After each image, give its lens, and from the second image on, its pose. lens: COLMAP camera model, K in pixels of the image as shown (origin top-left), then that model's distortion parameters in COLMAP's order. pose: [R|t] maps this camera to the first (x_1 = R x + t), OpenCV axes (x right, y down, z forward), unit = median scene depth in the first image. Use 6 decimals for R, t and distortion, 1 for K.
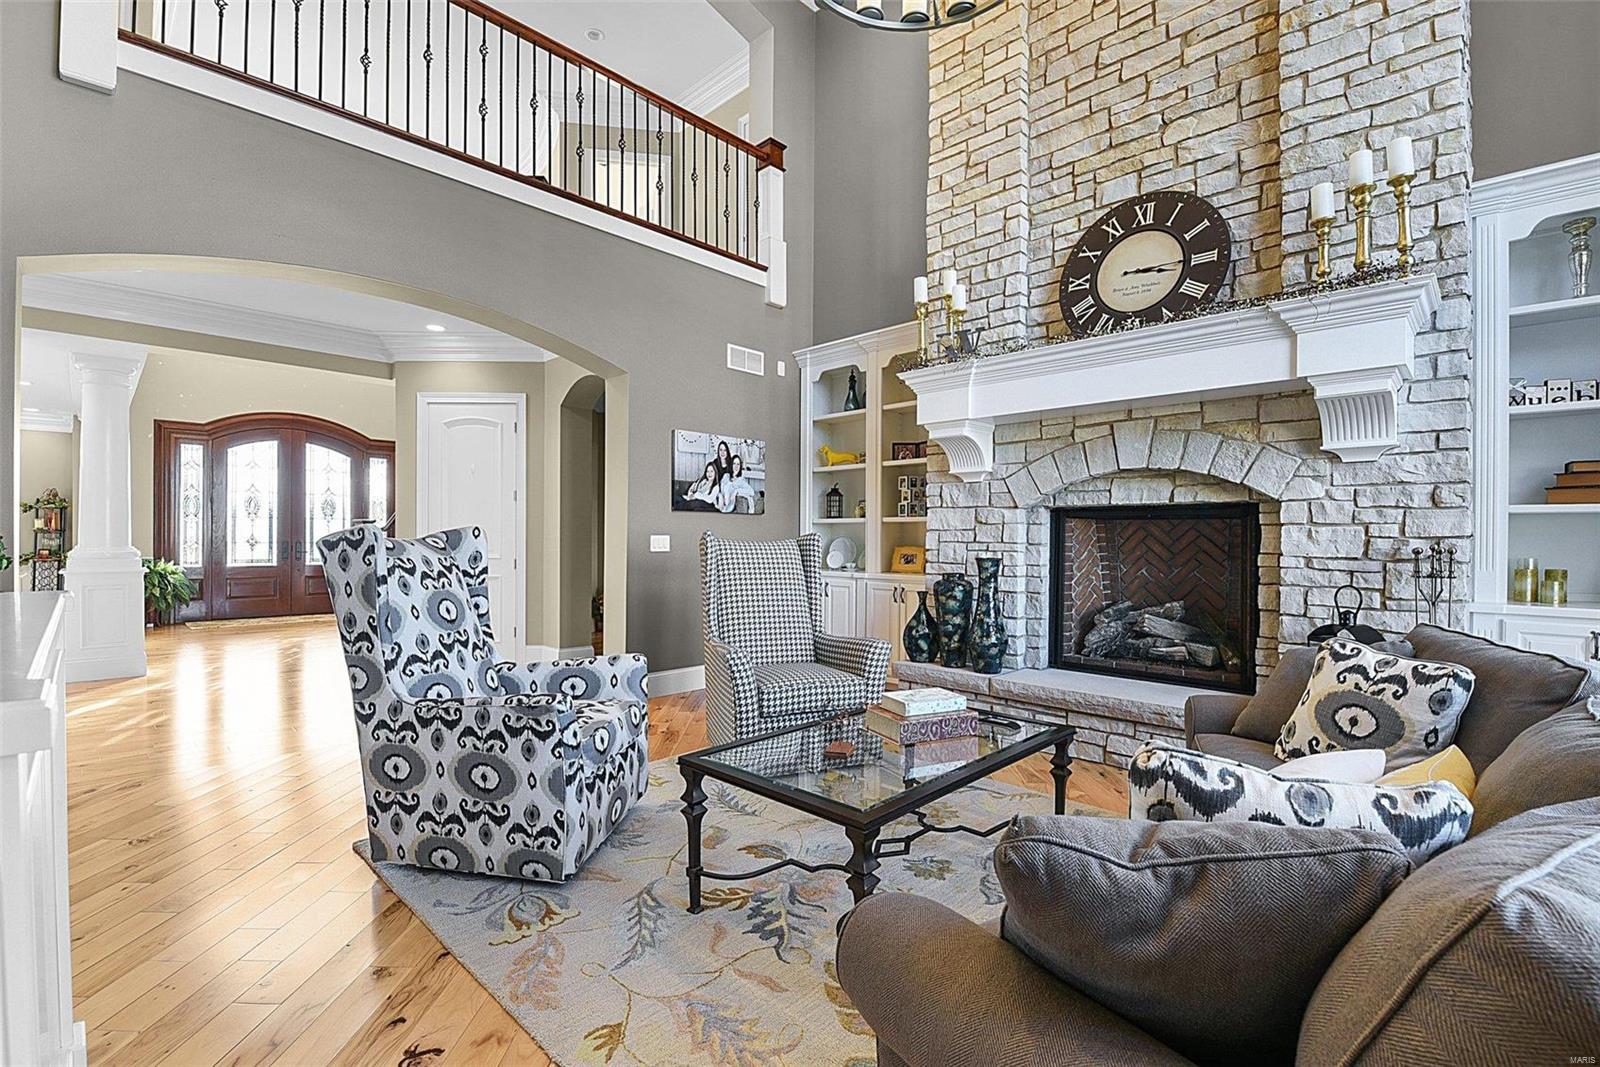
lens RADIAL K [[711.1, 0, 801.4], [0, 711.1, 543.1], [0, 0, 1]] dist [-0.024757, -0.000452]
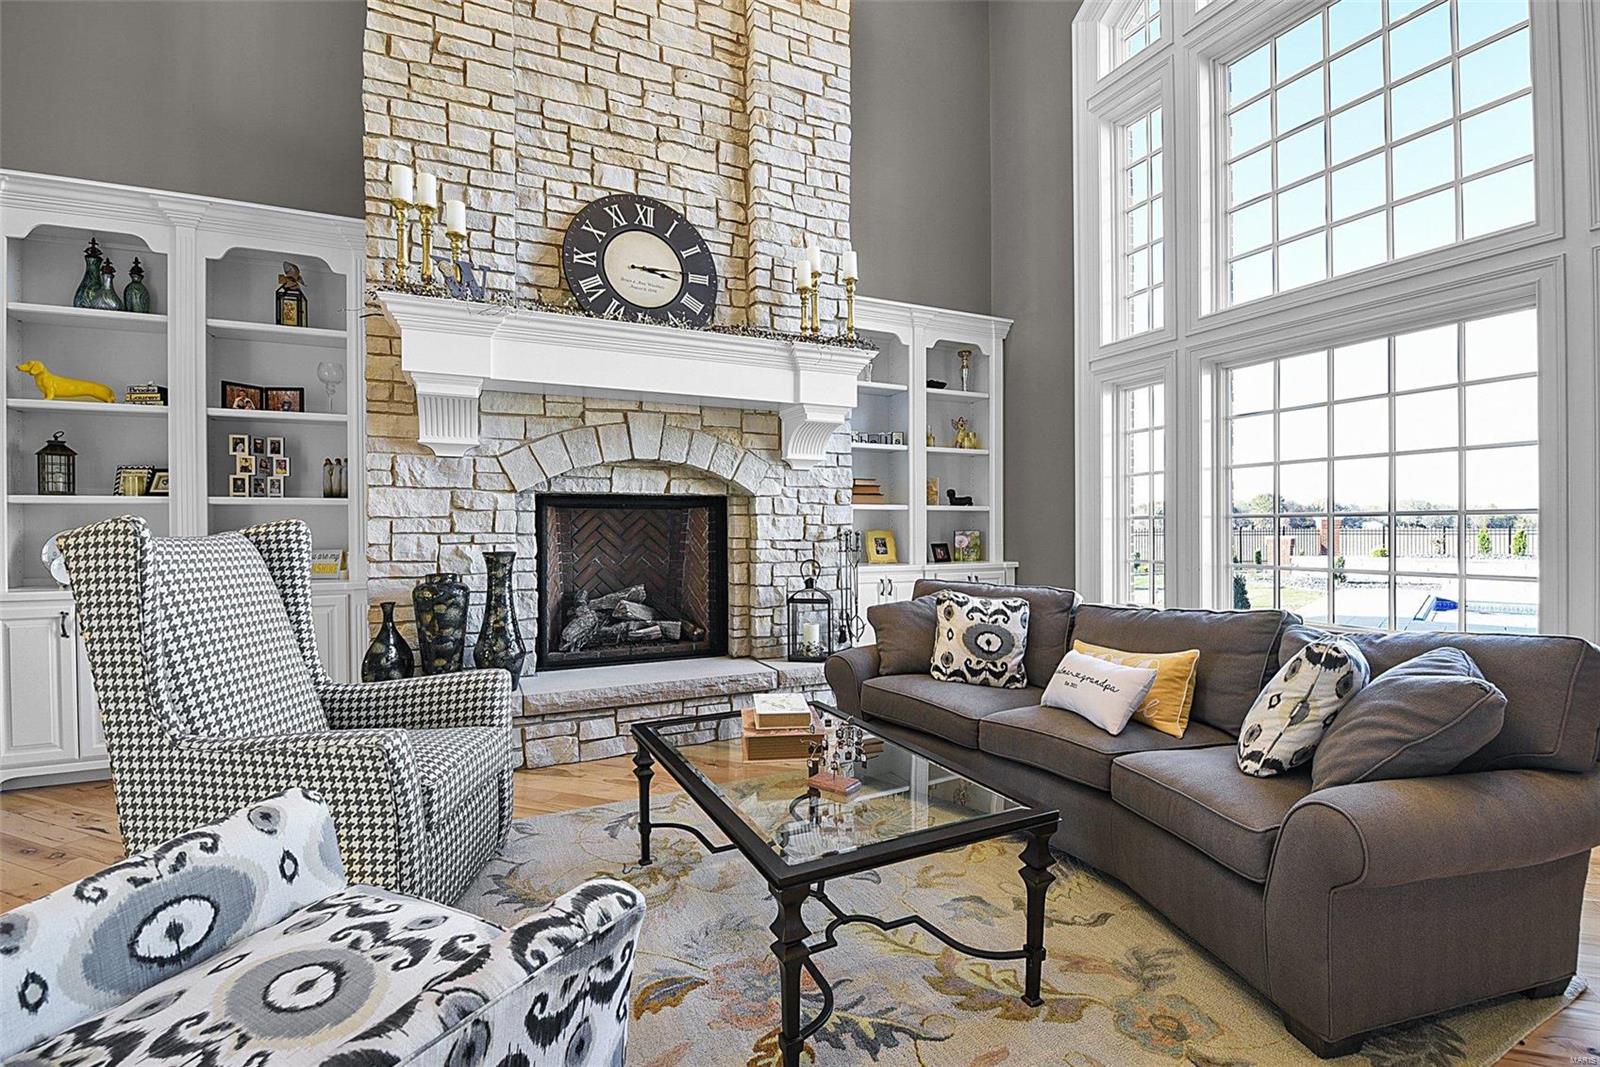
lens RADIAL K [[710.9, 0, 795.5], [0, 710.9, 530.2], [0, 0, 1]] dist [-0.013589, -0.000319]
pose [[0.342762, -0.011126, 0.939356, -0.429835], [0.012250, 0.999898, 0.007373, -0.006449], [-0.939342, 0.008980, 0.342864, 0.436428]]
